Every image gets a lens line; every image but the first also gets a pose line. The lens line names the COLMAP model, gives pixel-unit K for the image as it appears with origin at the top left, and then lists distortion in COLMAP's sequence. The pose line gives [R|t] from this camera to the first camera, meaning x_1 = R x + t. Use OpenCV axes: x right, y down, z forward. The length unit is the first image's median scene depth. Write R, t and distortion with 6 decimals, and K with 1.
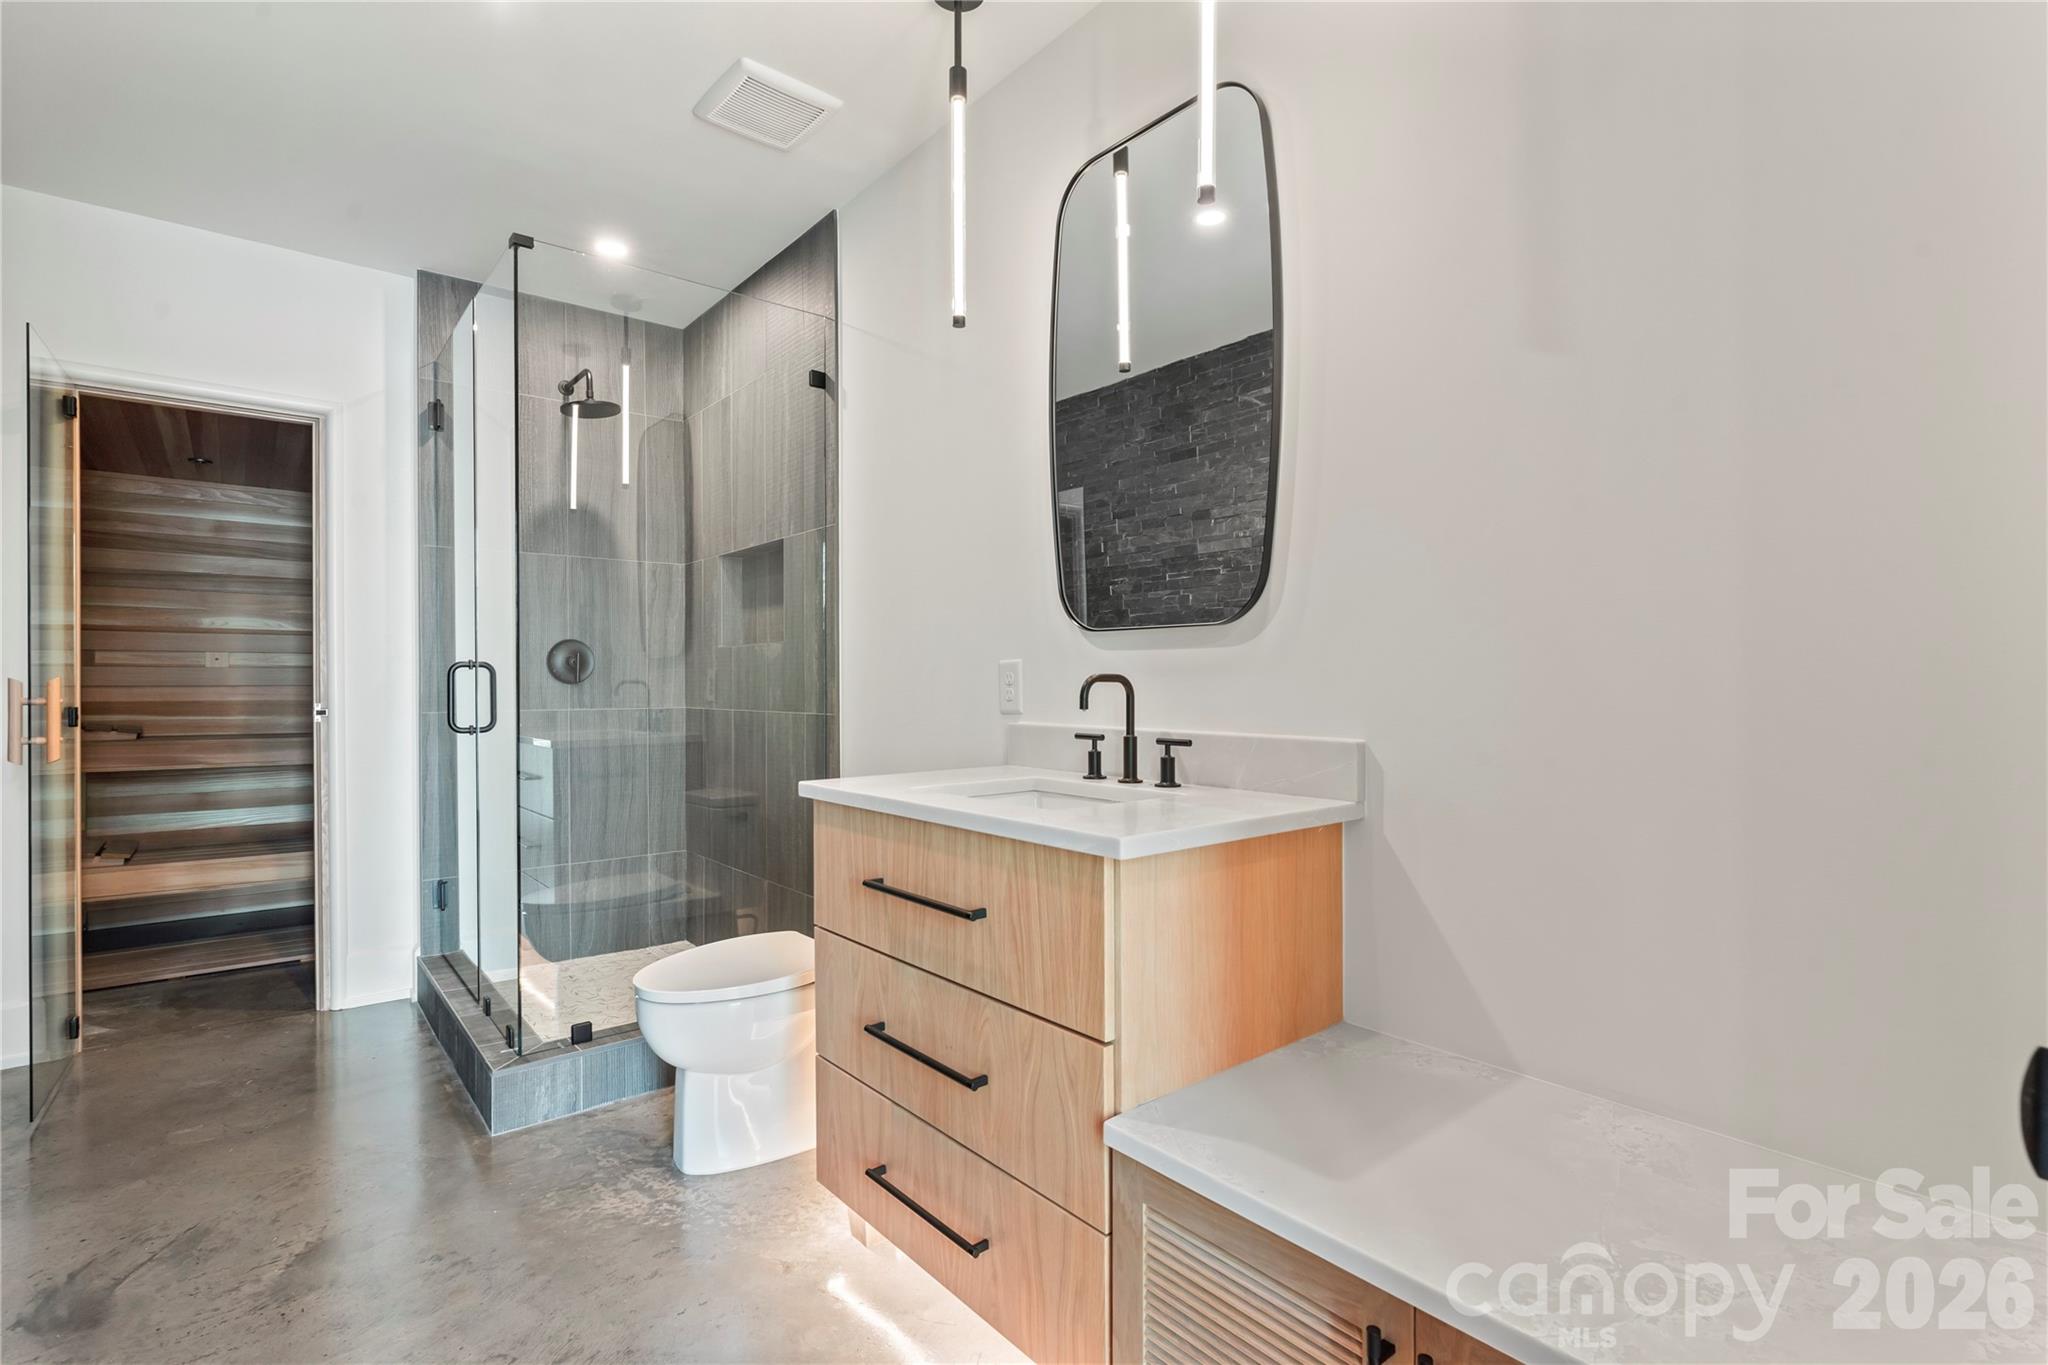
lens RADIAL K [[944.1, 0, 1025.2], [0, 944.1, 686.7], [0, 0, 1]] dist [0.001743, 0.000003]
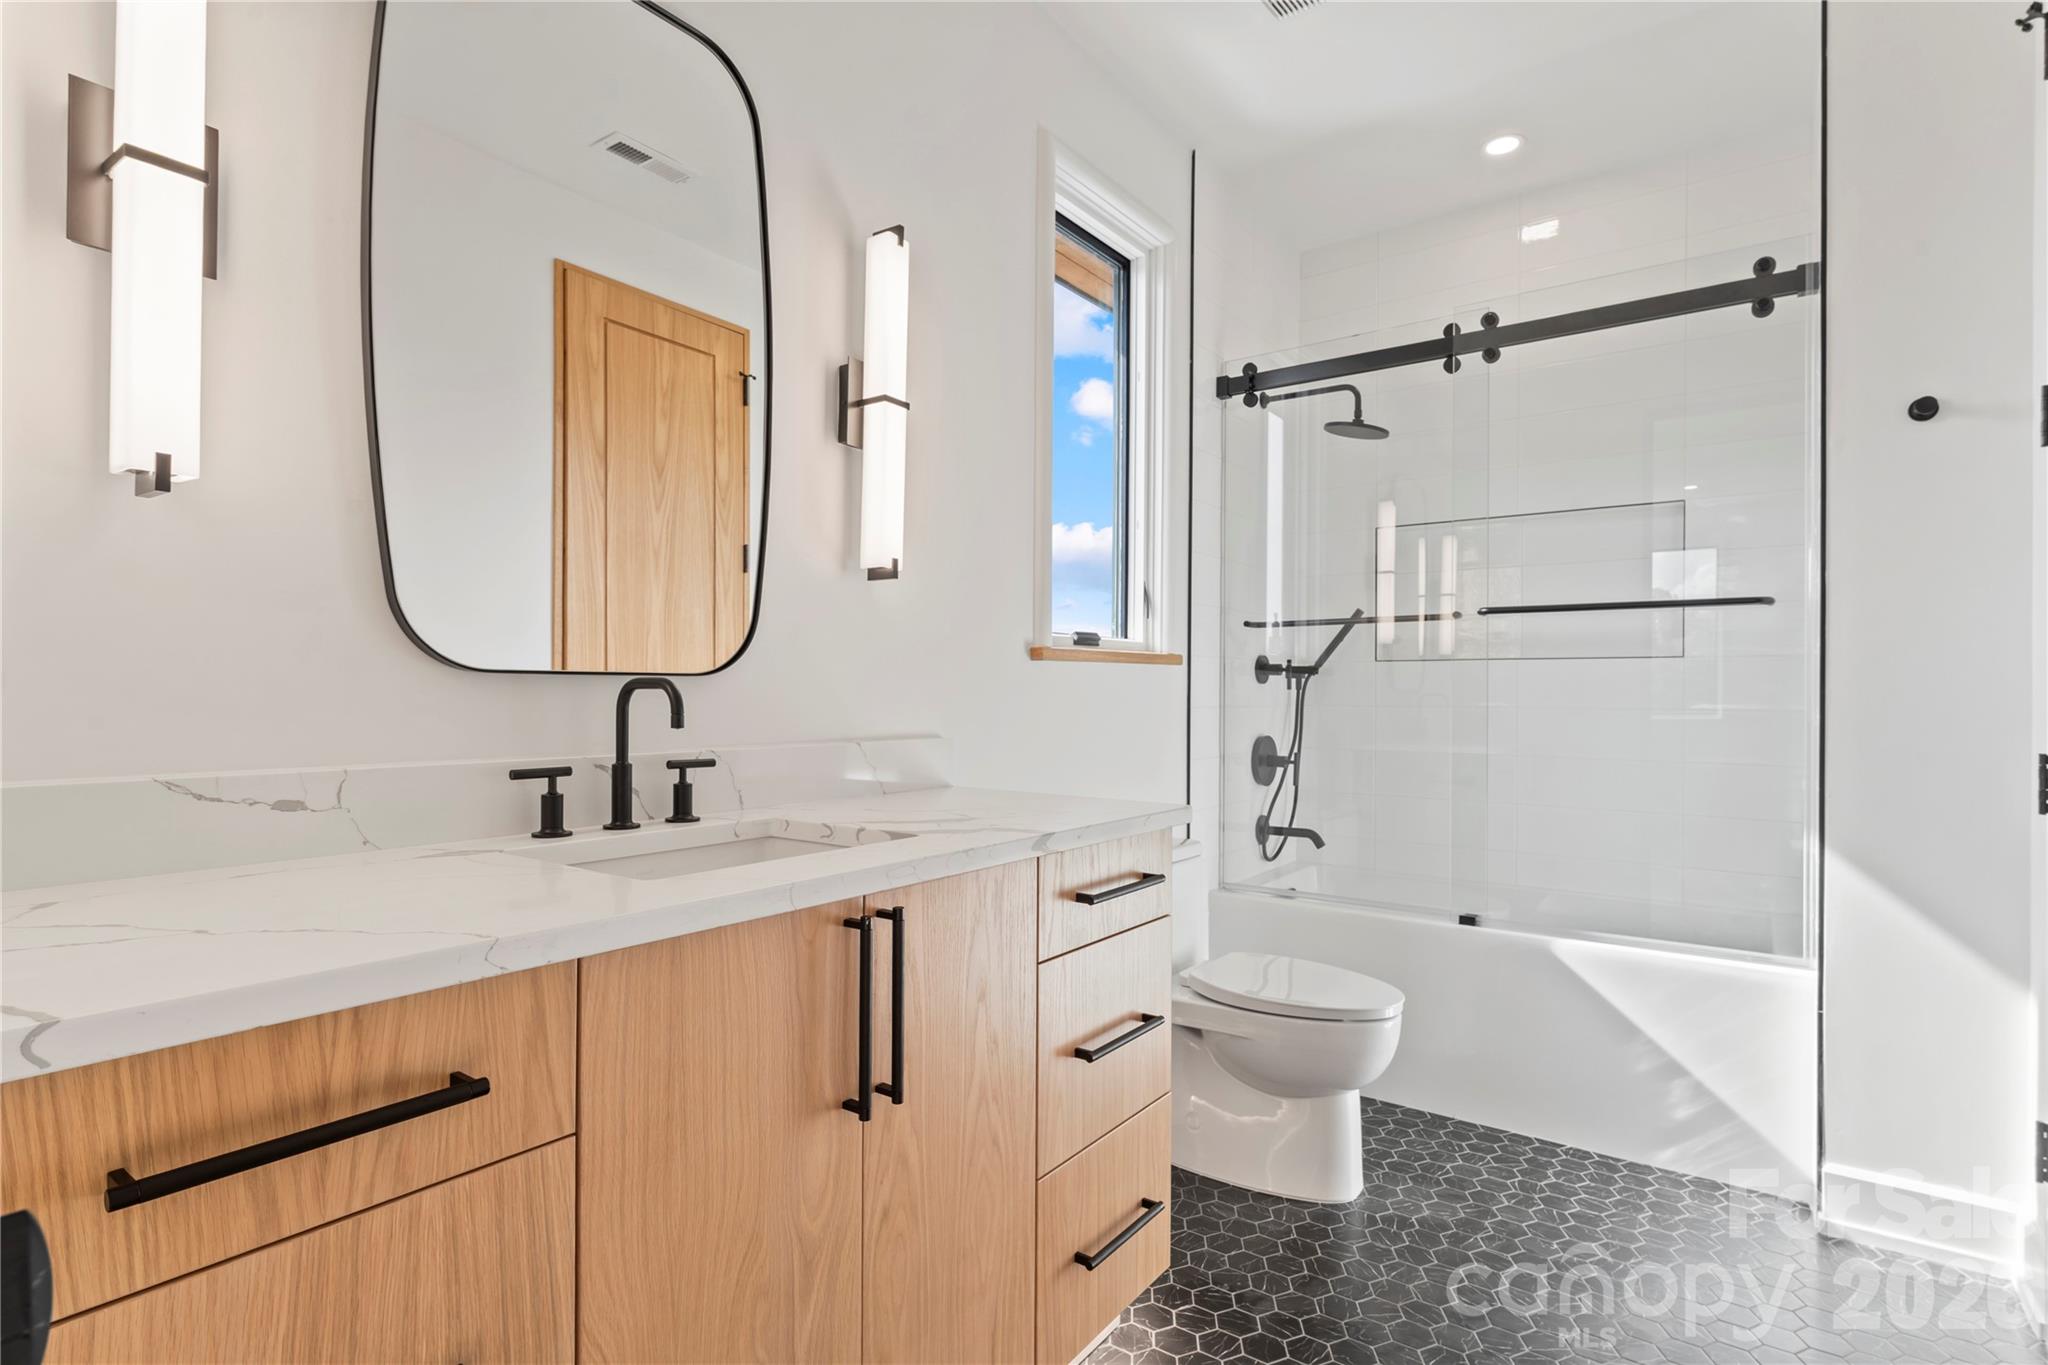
lens RADIAL K [[1025.3, 0, 1025.1], [0, 1025.3, 685.4], [0, 0, 1]] dist [-0.006921, -0.000400]
pose [[-0.243597, 0.005713, 0.969860, -0.727933], [-0.000469, 0.999982, -0.006008, -0.002940], [-0.969876, -0.001919, -0.243590, 0.899393]]
